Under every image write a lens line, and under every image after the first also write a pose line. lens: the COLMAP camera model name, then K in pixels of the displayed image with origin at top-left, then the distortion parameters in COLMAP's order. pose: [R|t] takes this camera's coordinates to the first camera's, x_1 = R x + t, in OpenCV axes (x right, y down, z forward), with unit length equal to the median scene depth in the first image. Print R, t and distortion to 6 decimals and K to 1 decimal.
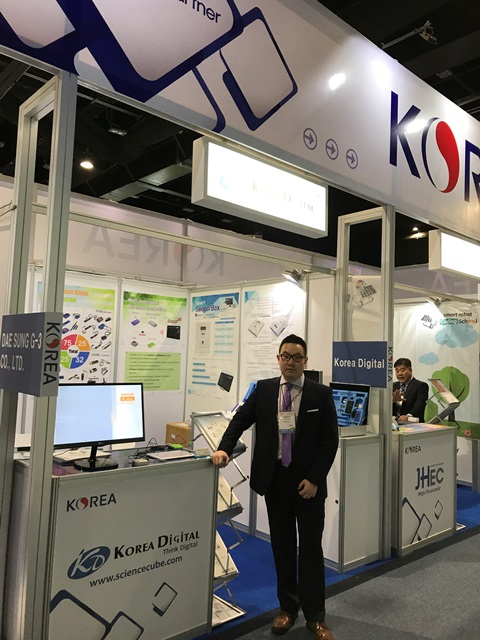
lens RADIAL K [[533.1, 0, 241.0], [0, 533.1, 322.8], [0, 0, 1]] dist [0.031347, -0.018802]
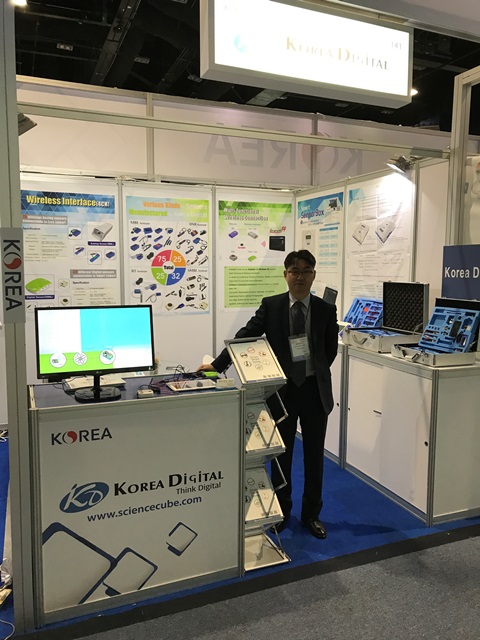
lens RADIAL K [[533.1, 0, 235.7], [0, 533.1, 323.4], [0, 0, 1]] dist [0.031347, -0.018802]
pose [[0.942820, 0.004995, -0.333265, 0.149376], [0.050517, 0.986195, 0.157695, 0.007609], [0.329452, -0.165514, 0.929552, 0.147207]]
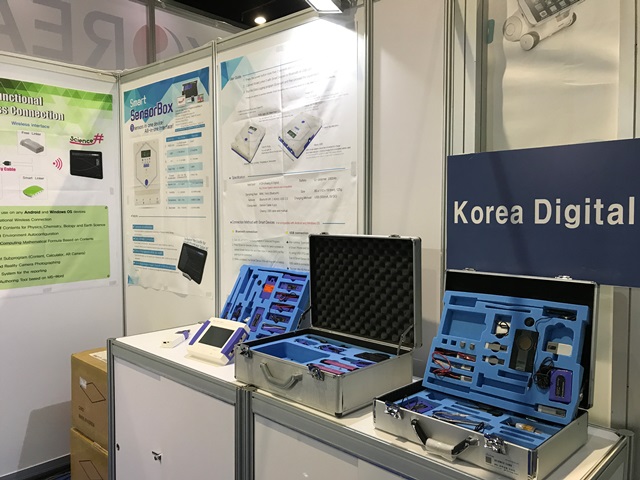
lens RADIAL K [[533.1, 0, 317.5], [0, 533.1, 243.6], [0, 0, 1]] dist [0.031347, -0.018802]
pose [[0.994777, -0.042703, 0.092709, 0.048918], [0.030660, 0.991346, 0.127643, 0.045720], [-0.097358, -0.124134, 0.987478, 0.652470]]
